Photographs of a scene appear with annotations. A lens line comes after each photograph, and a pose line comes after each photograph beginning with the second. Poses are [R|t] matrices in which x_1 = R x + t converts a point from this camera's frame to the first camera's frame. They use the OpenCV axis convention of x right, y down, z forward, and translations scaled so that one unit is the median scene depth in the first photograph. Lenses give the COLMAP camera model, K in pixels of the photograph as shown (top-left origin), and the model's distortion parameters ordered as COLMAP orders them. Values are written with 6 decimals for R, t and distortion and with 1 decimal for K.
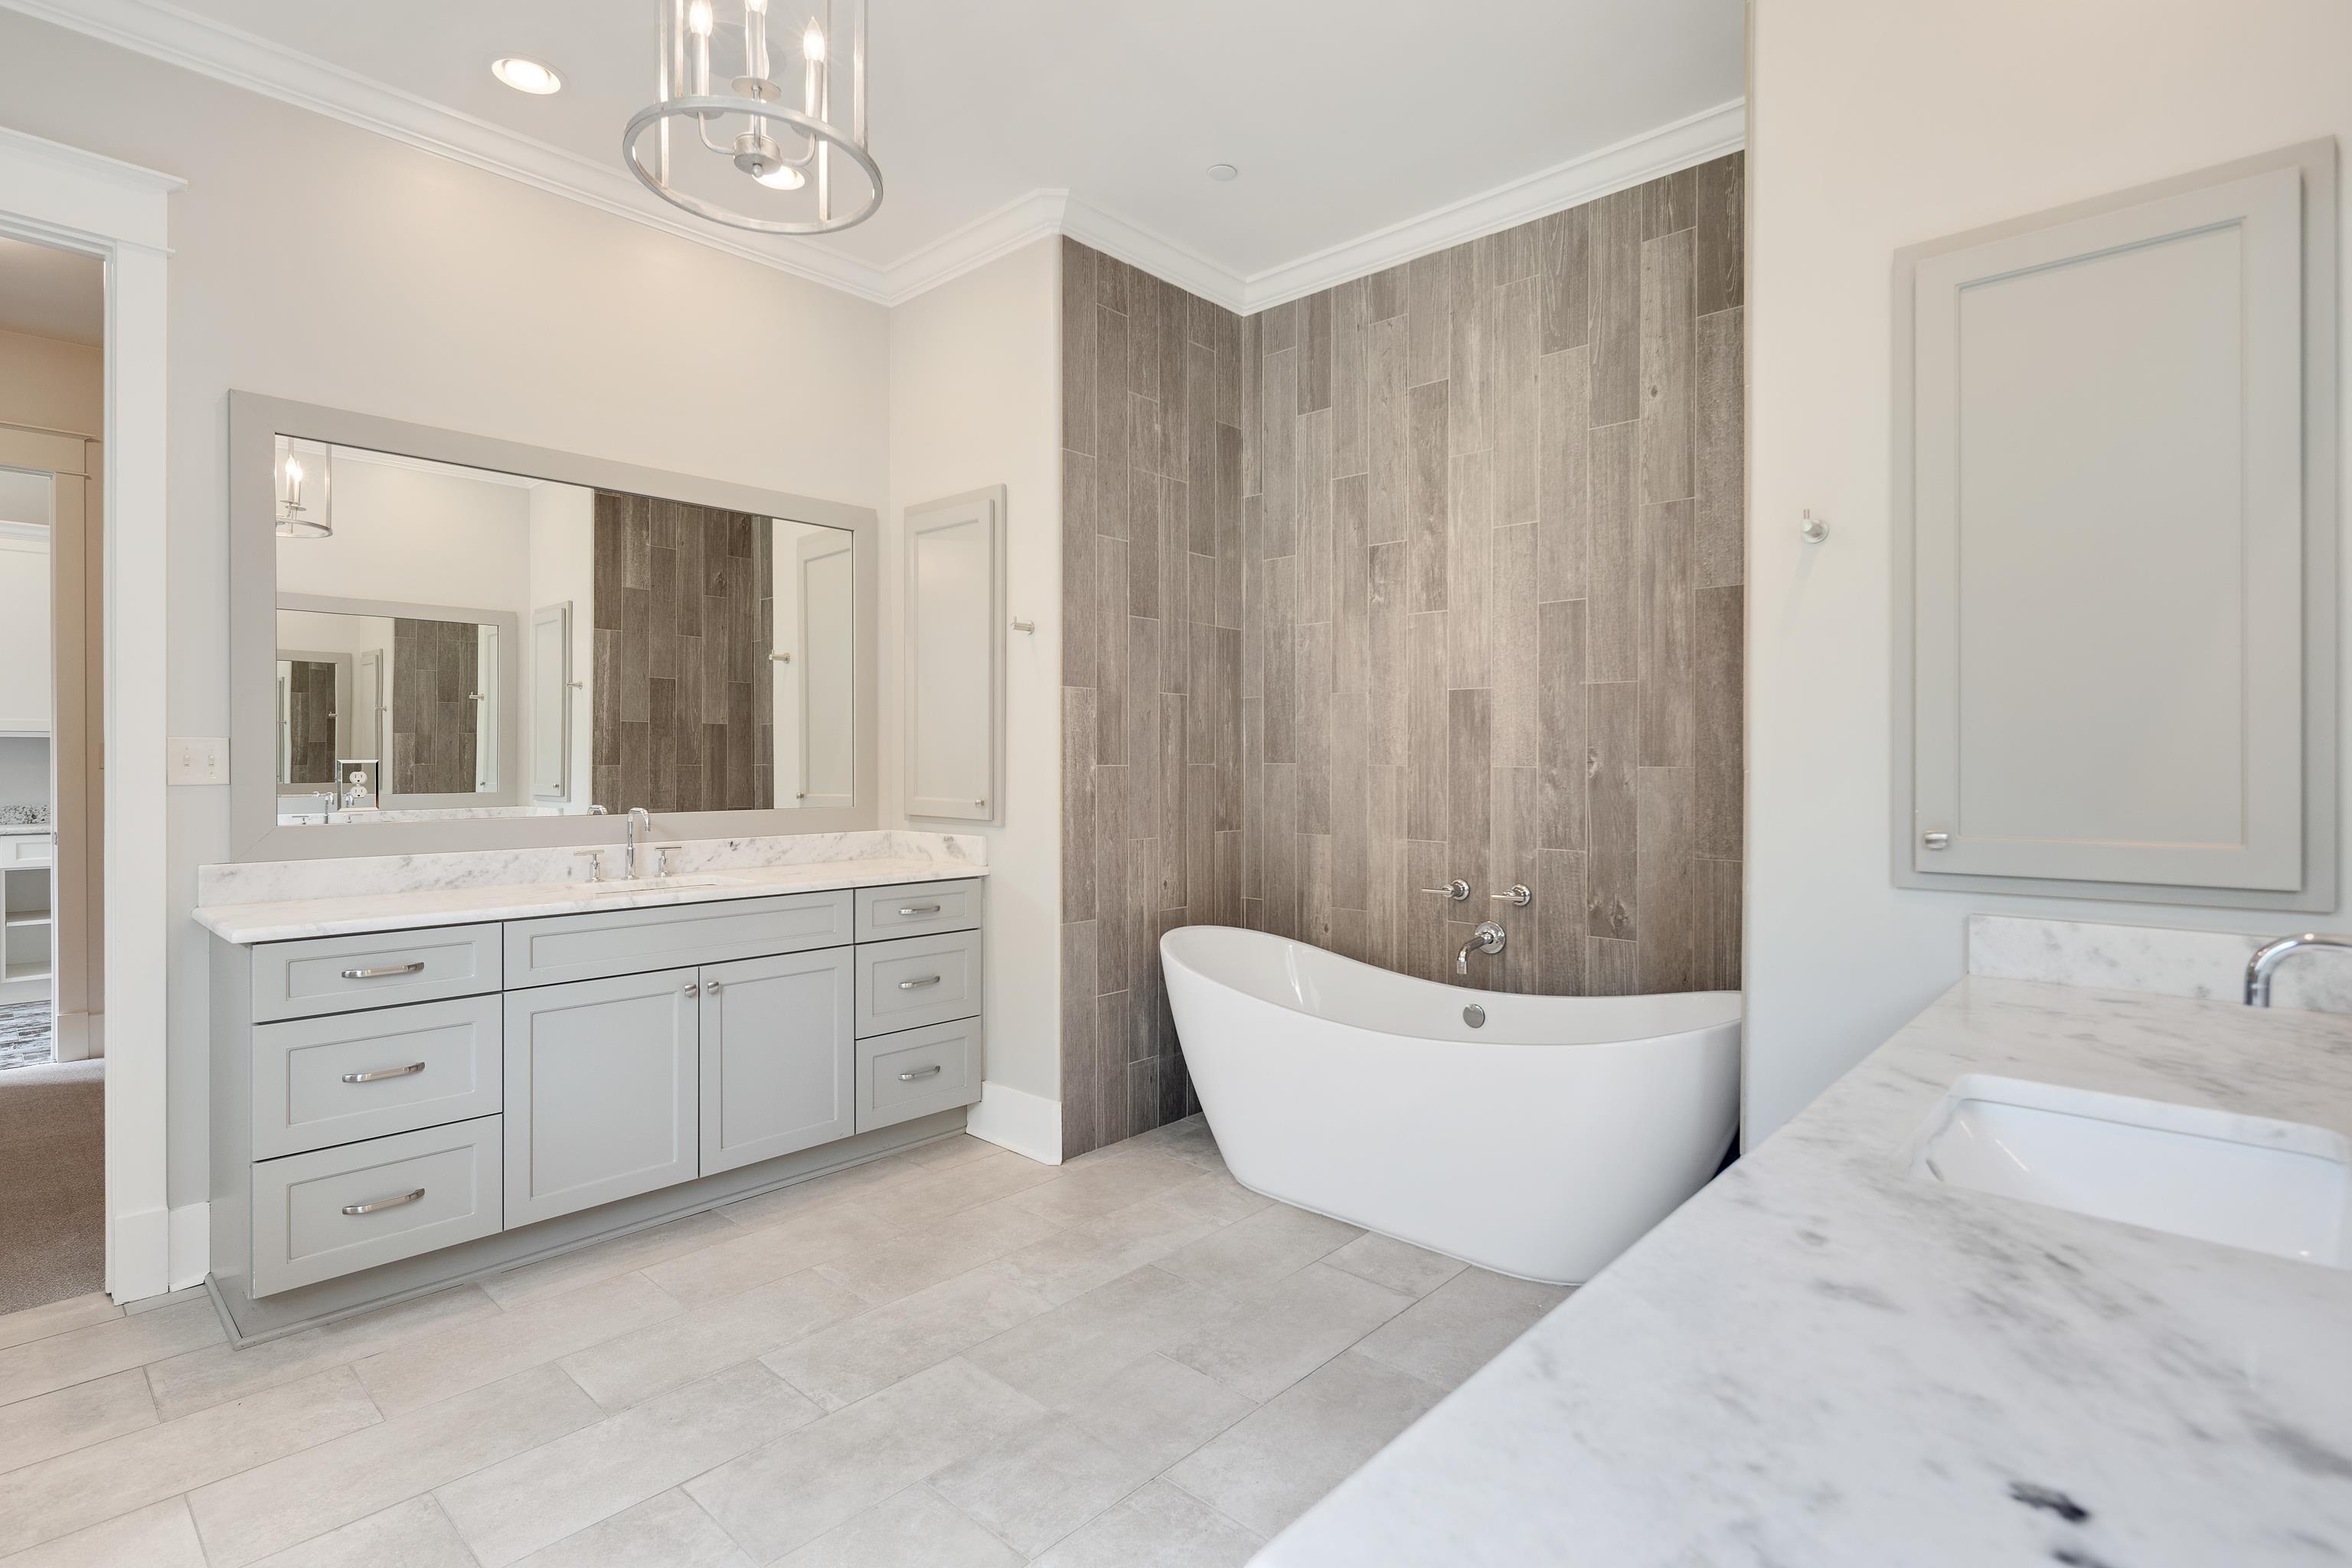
lens RADIAL K [[1129.8, 0, 1170.7], [0, 1129.8, 762.4], [0, 0, 1]] dist [-0.001761, -0.002640]
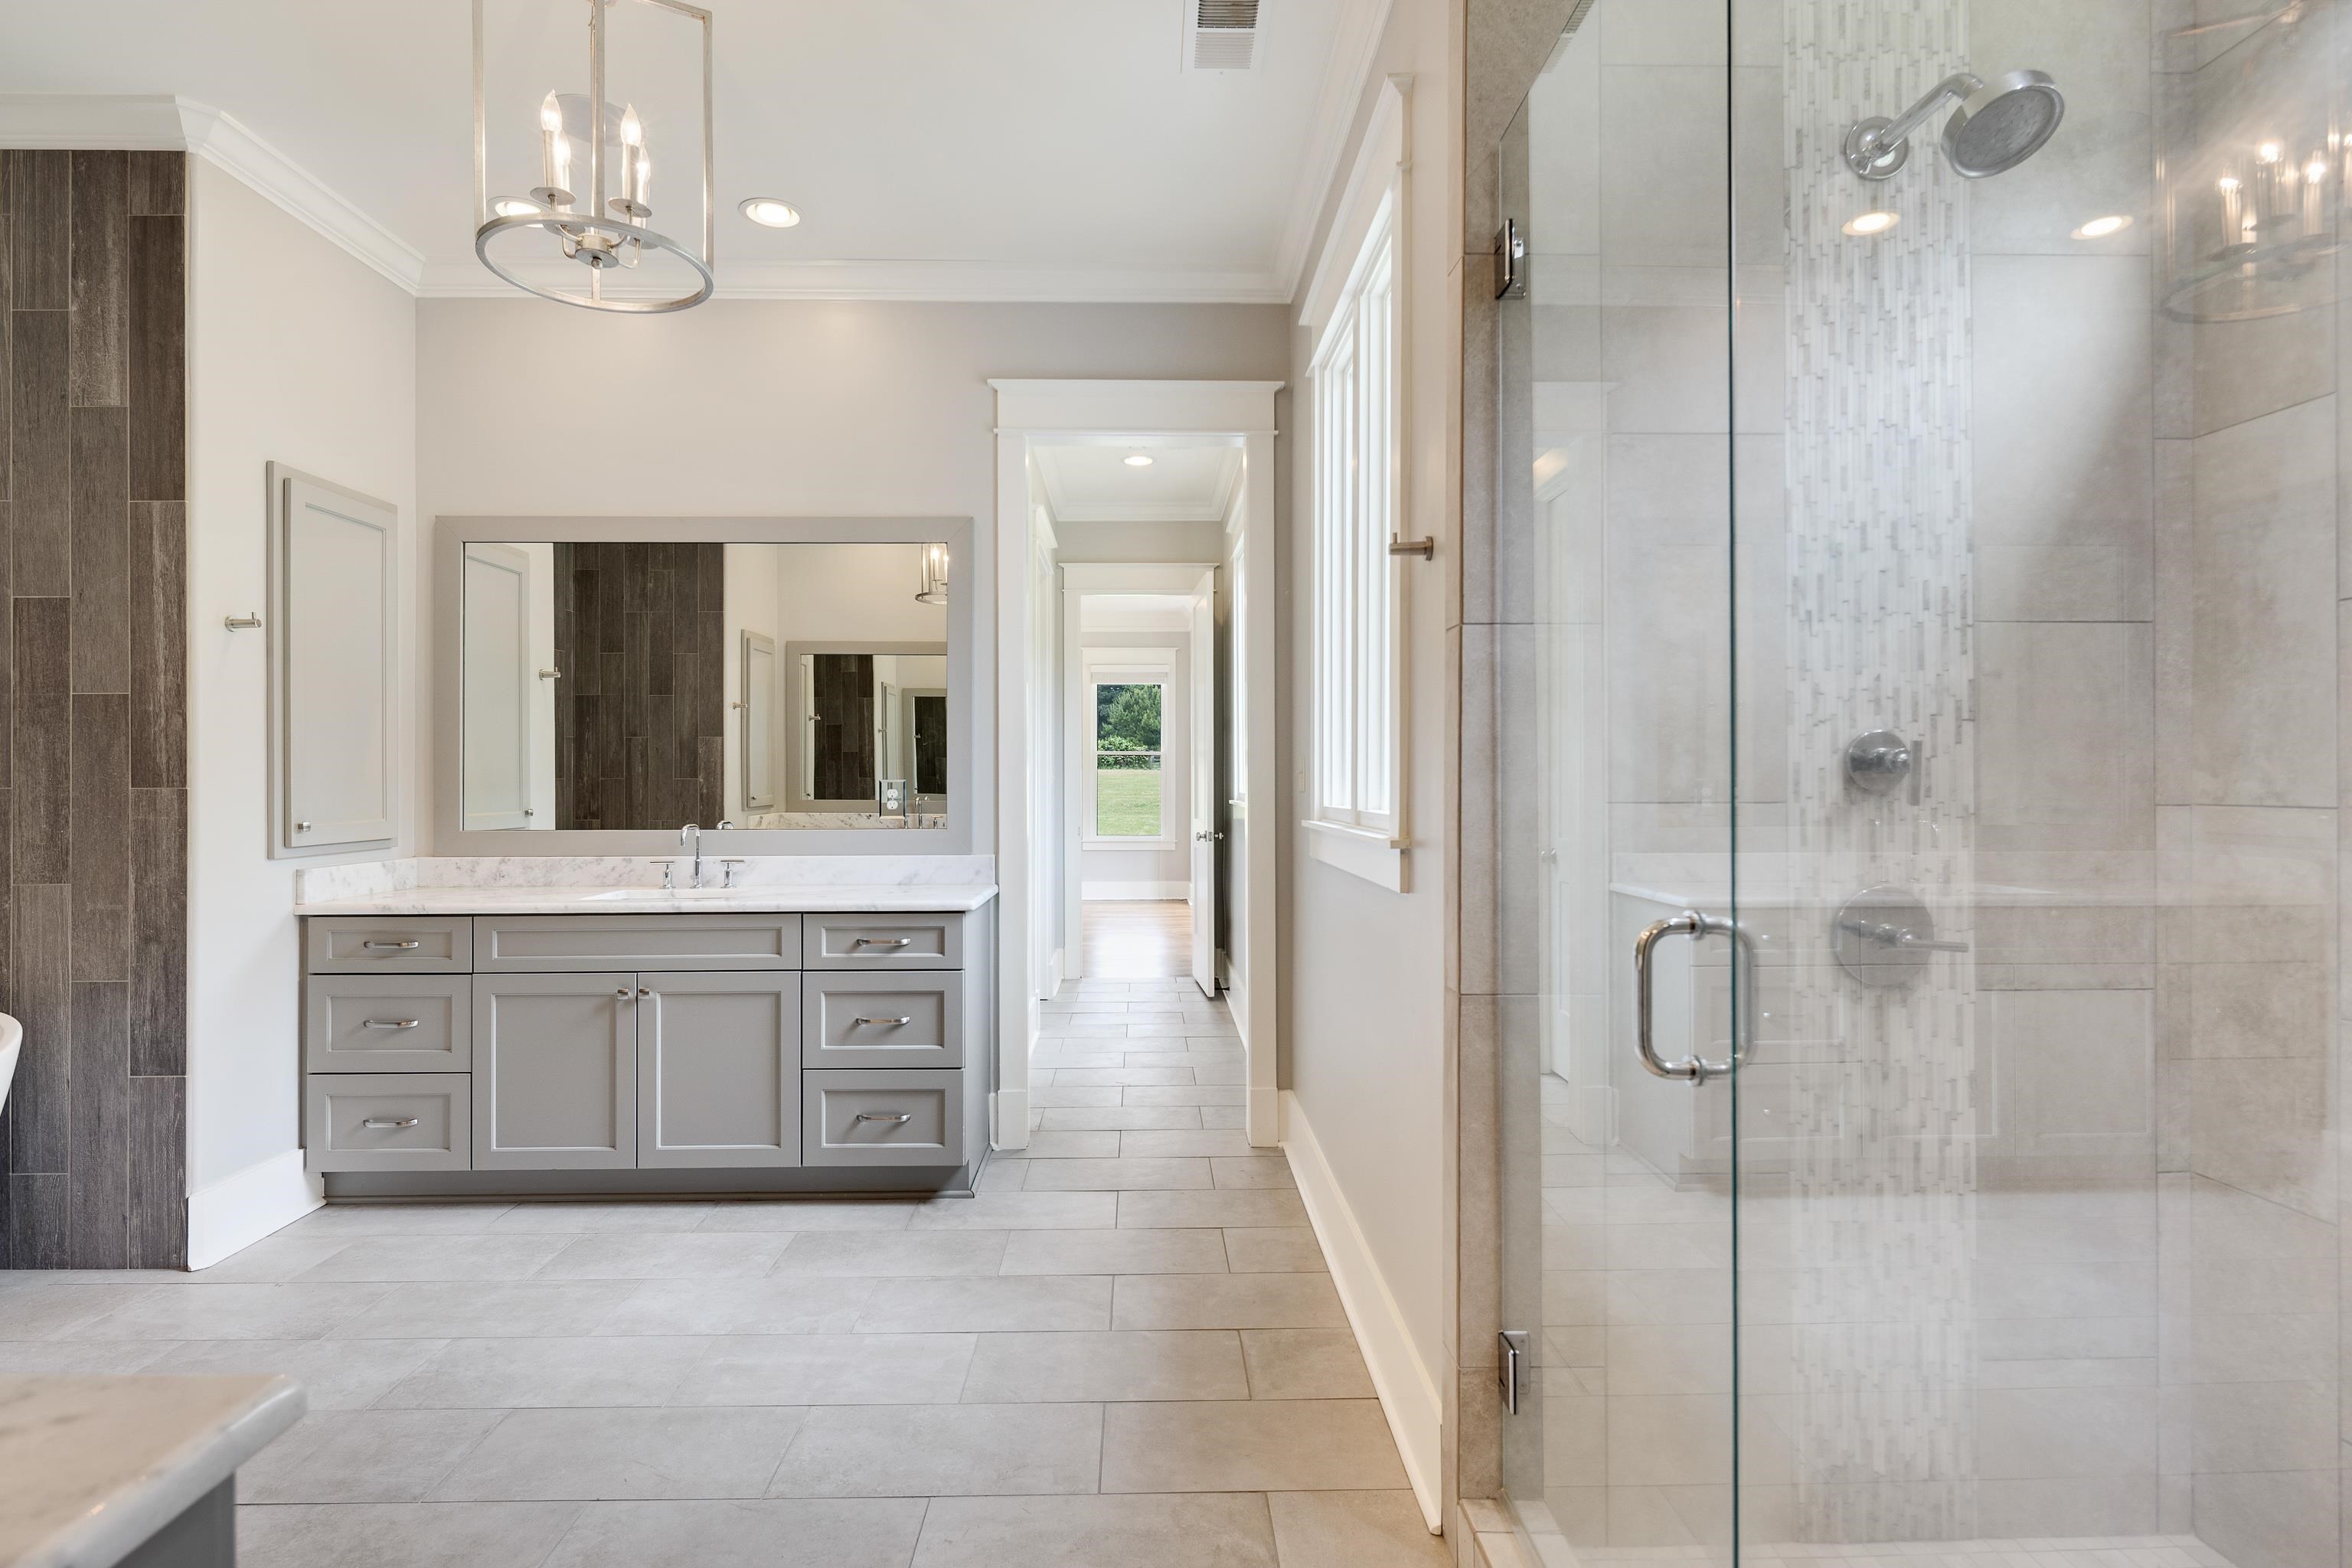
lens RADIAL K [[1129.8, 0, 1170.4], [0, 1129.8, 776.8], [0, 0, 1]] dist [-0.001761, -0.002640]
pose [[-0.705604, 0.000941, 0.708606, -0.790735], [0.000642, 1.000000, -0.000689, -0.002626], [-0.708606, -0.000032, -0.705604, 0.698484]]
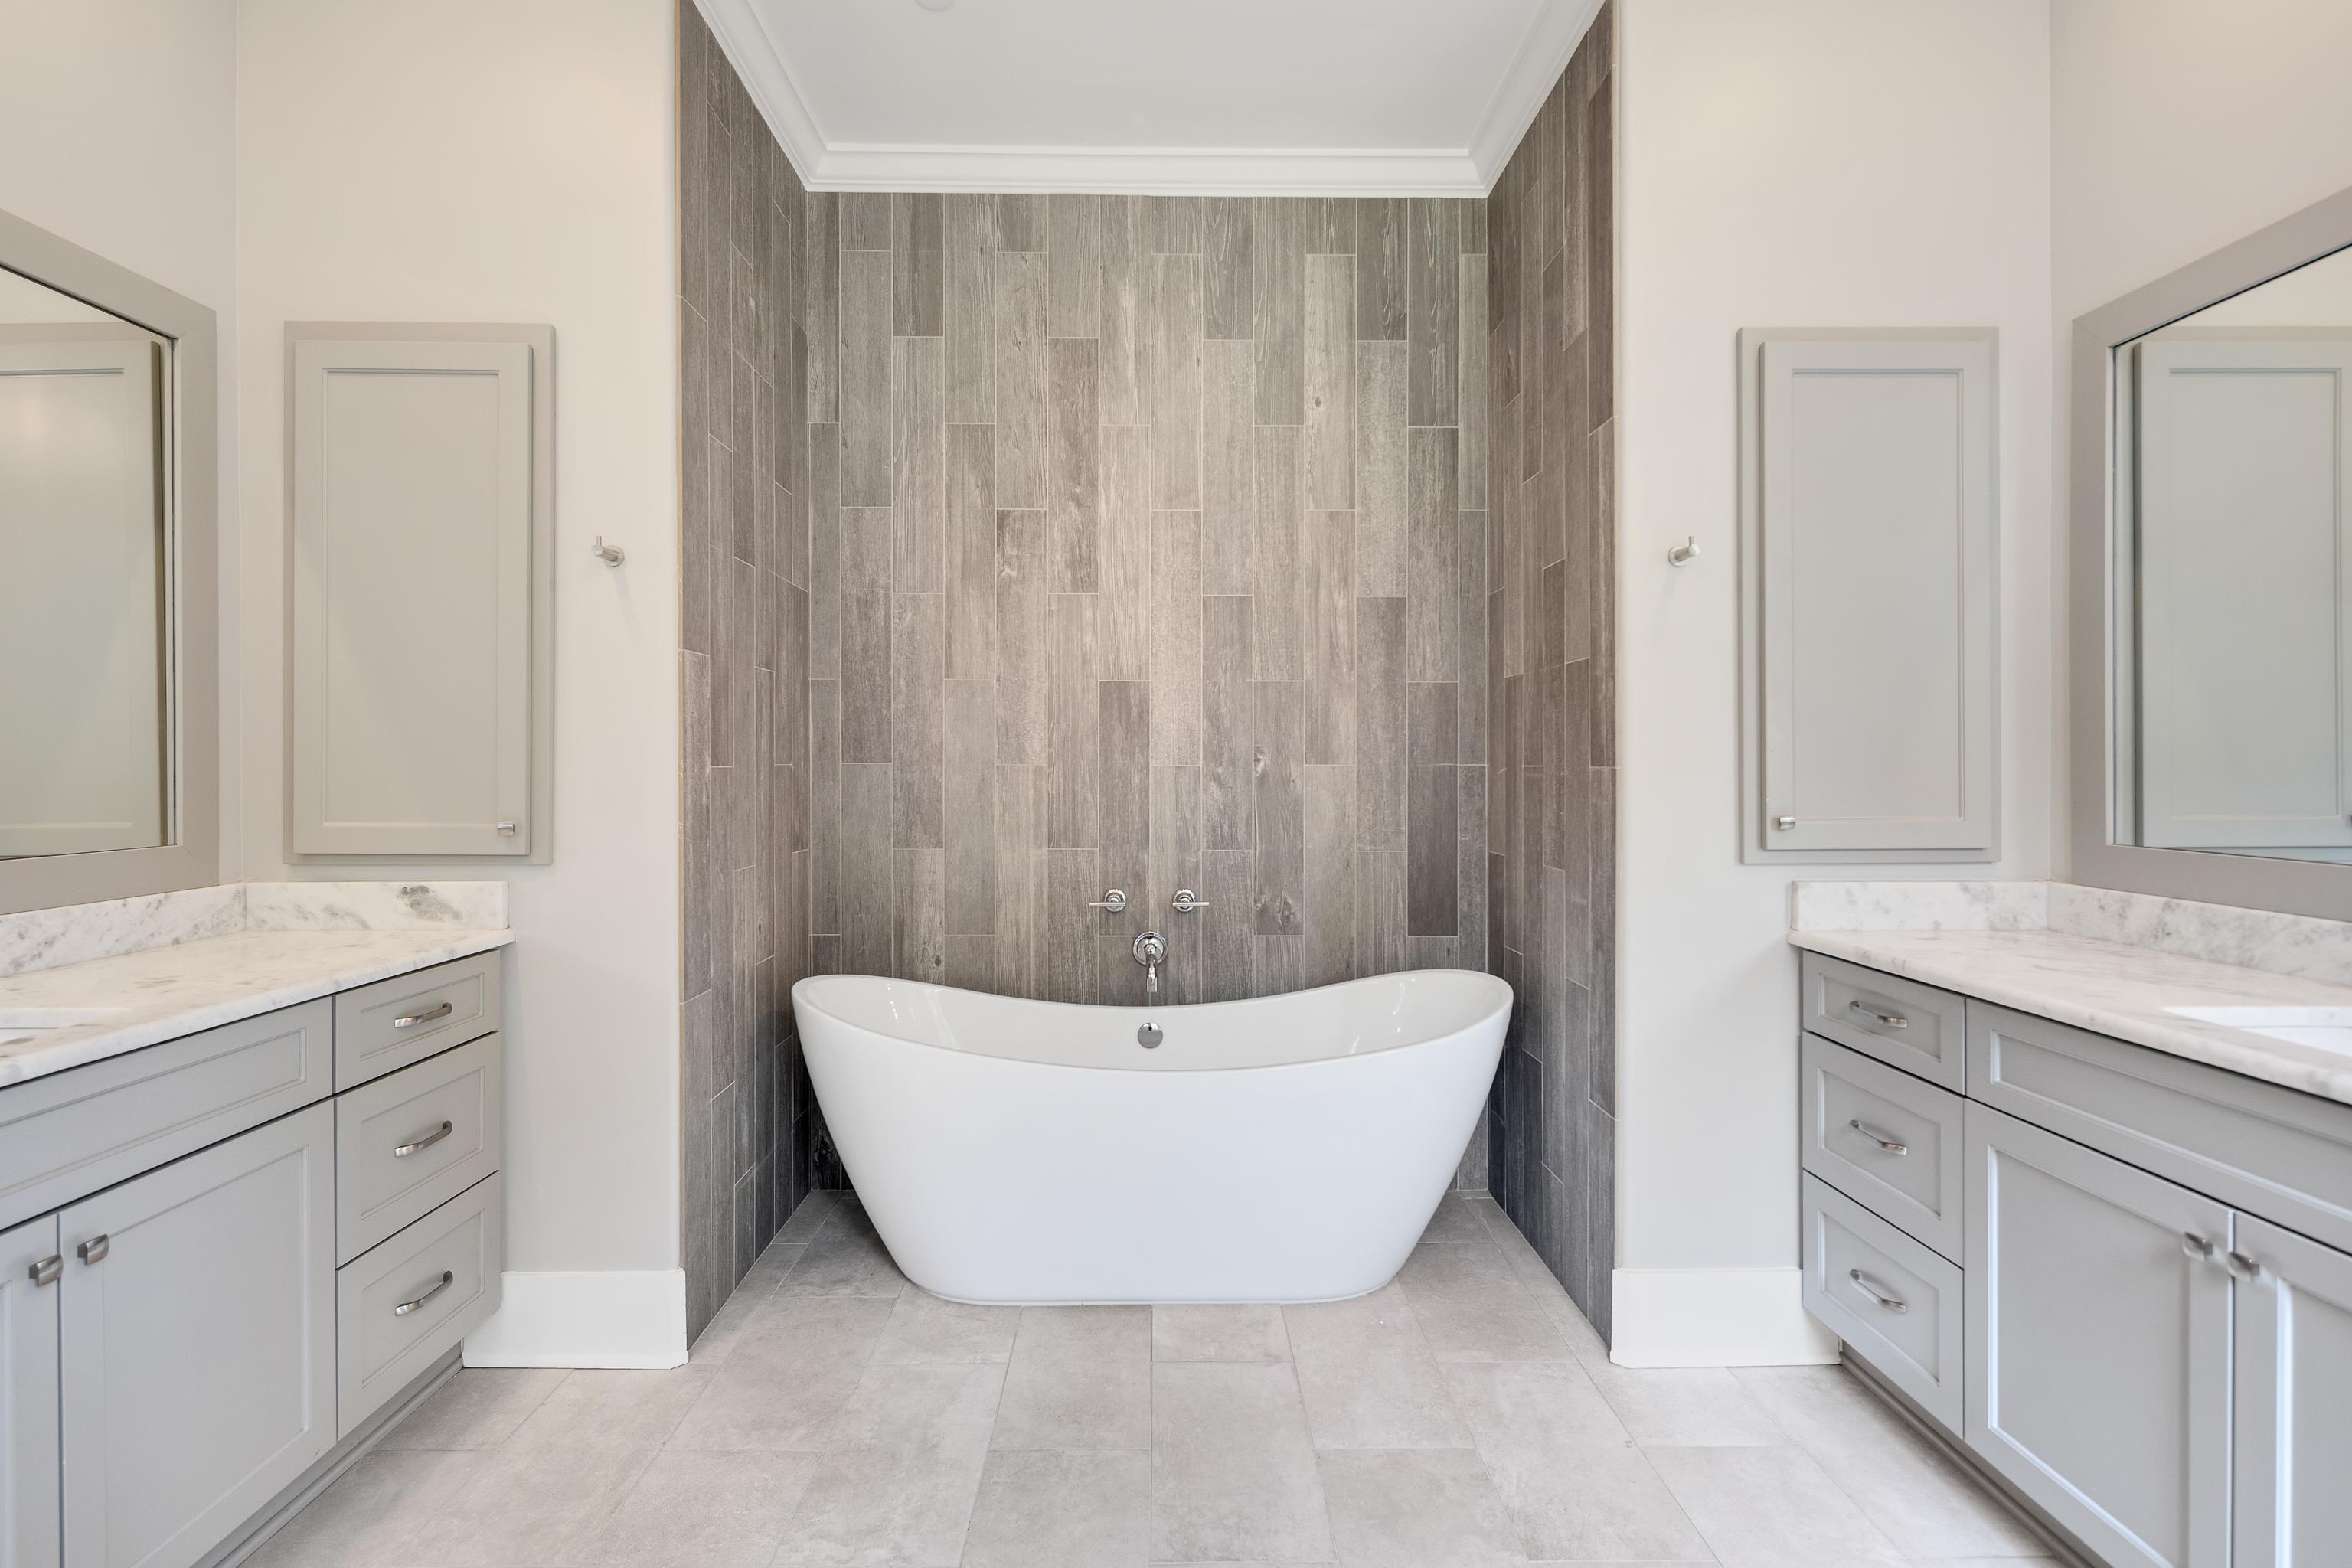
lens RADIAL K [[1129.8, 0, 1172.3], [0, 1129.8, 758.5], [0, 0, 1]] dist [-0.001761, -0.002640]
pose [[0.725718, -0.001193, 0.687991, -0.349315], [0.003043, 0.999994, -0.001476, -0.000576], [-0.687985, 0.003165, 0.725718, 0.313579]]
